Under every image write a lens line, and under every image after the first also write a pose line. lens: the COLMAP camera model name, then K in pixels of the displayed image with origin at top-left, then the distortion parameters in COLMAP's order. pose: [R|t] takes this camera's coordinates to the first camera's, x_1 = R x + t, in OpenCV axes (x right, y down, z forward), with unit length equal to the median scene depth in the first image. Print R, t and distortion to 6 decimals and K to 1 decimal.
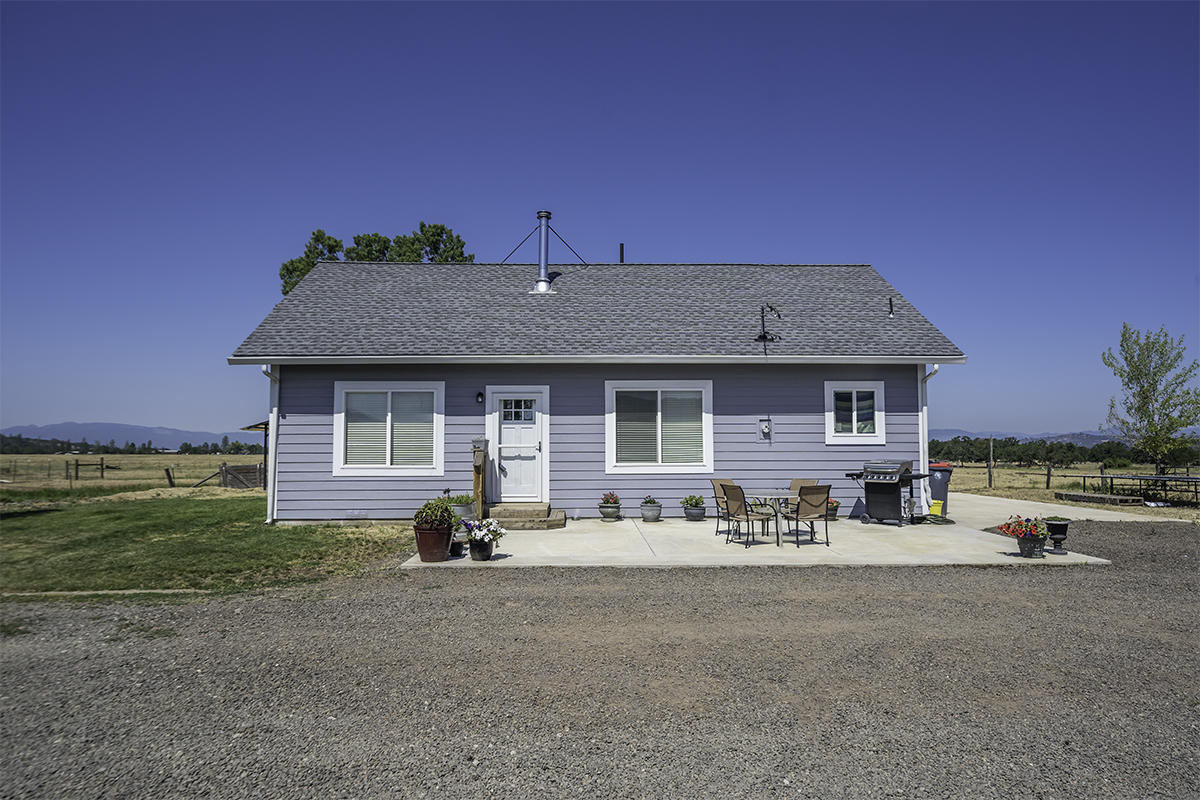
lens RADIAL K [[721.7, 0, 600.0], [0, 721.7, 400.0], [0, 0, 1]] dist [-0.002830, -0.000671]
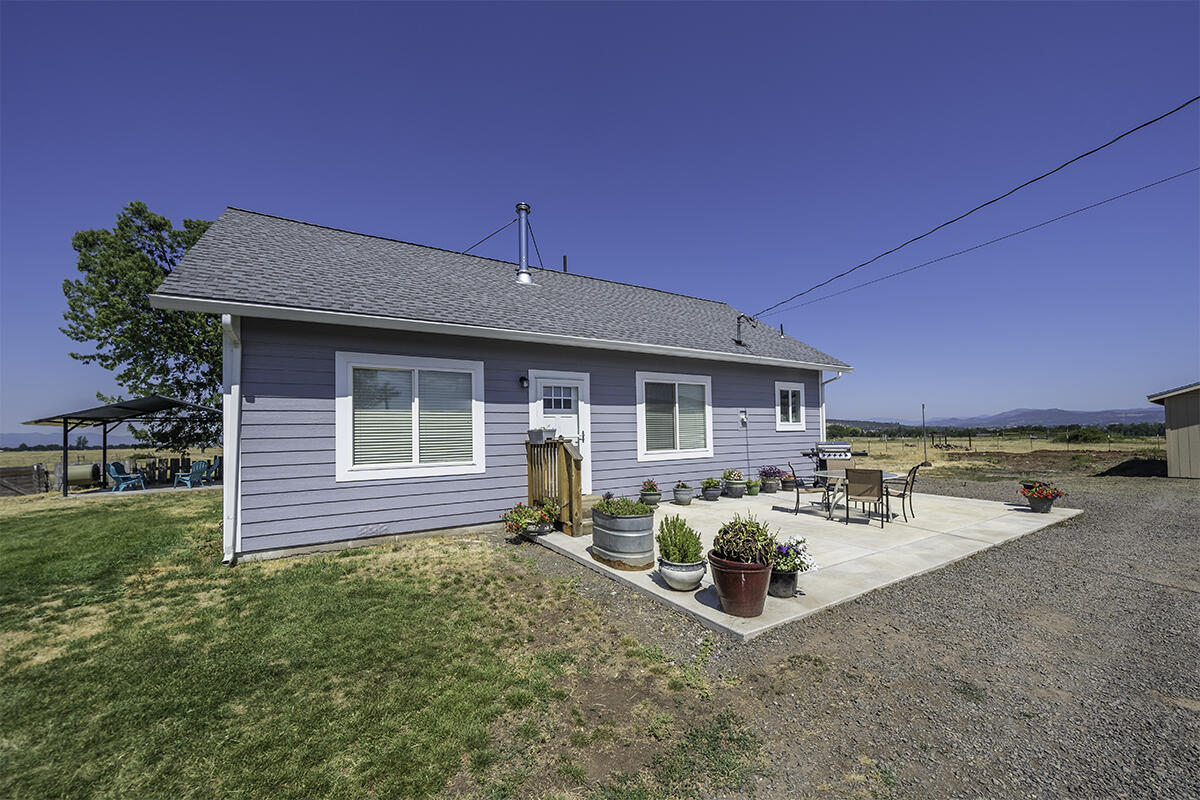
lens RADIAL K [[449.3, 0, 598.6], [0, 449.3, 423.1], [0, 0, 1]] dist [0.000479, 0.000065]
pose [[0.869149, -0.002206, 0.494545, -0.358008], [-0.015367, 0.999387, 0.031465, 0.027370], [-0.494311, -0.034947, 0.868582, 0.469888]]
